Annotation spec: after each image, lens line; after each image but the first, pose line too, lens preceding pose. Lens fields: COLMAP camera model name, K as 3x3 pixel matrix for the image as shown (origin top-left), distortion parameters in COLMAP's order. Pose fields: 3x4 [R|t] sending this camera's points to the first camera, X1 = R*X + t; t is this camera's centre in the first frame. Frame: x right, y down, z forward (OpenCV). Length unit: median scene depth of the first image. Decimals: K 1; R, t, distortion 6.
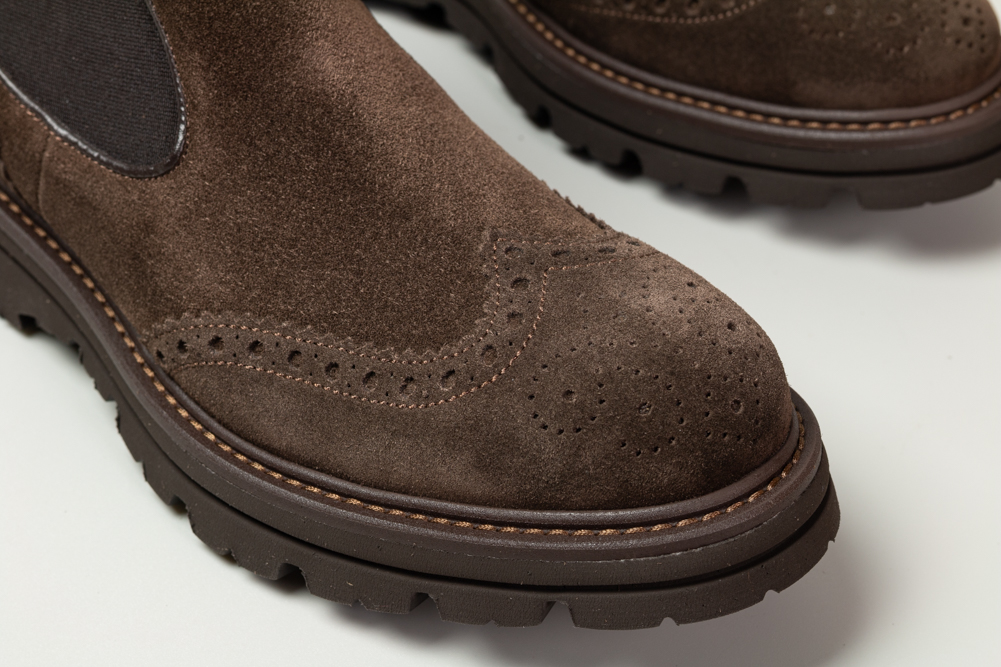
lens RADIAL K [[2563.0, 0, 502.2], [0, 2563.0, 335.4], [0, 0, 1]] dist [-0.064867, 0.000000]
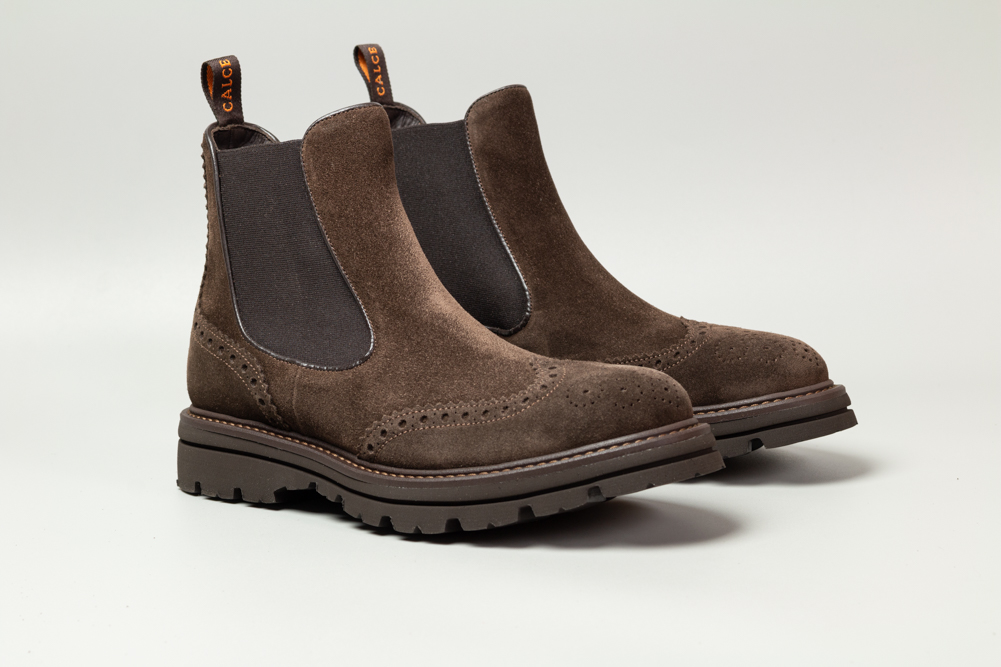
lens RADIAL K [[2563.0, 0, 498.2], [0, 2563.0, 334.7], [0, 0, 1]] dist [-0.064867, 0.000000]
pose [[0.991108, -0.072718, 0.111431, -0.255590], [0.119145, 0.857848, -0.499901, 0.950971], [-0.059239, 0.508732, 0.858884, -0.750170]]
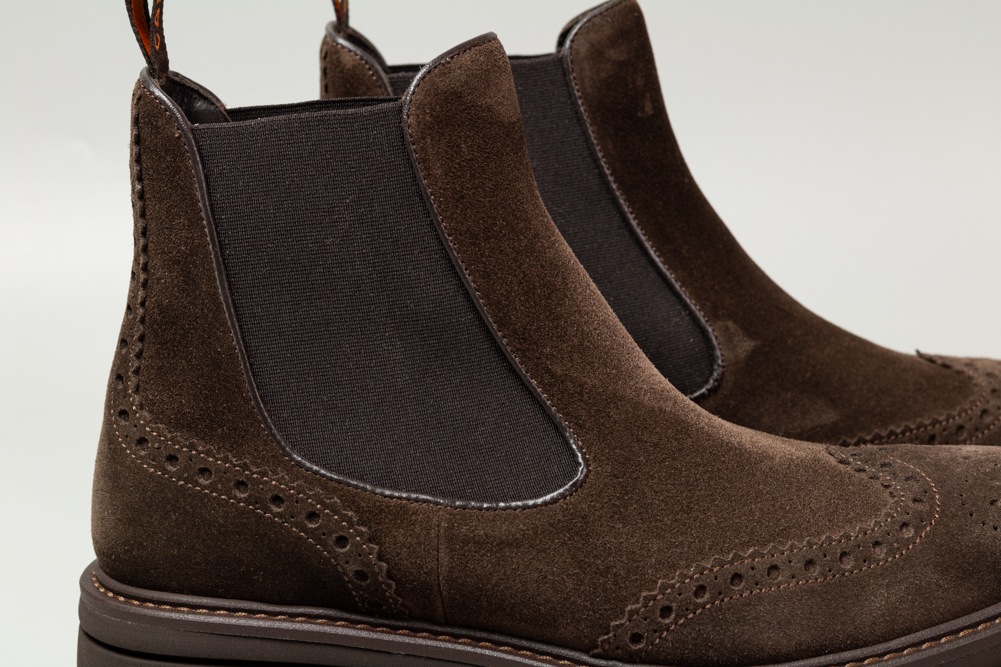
lens RADIAL K [[2563.0, 0, 502.7], [0, 2563.0, 332.6], [0, 0, 1]] dist [-0.064867, 0.000000]
pose [[0.743150, -0.172577, 0.646487, -0.909679], [0.434628, 0.859096, -0.270281, 0.177286], [-0.508750, 0.481841, 0.713444, 0.164734]]
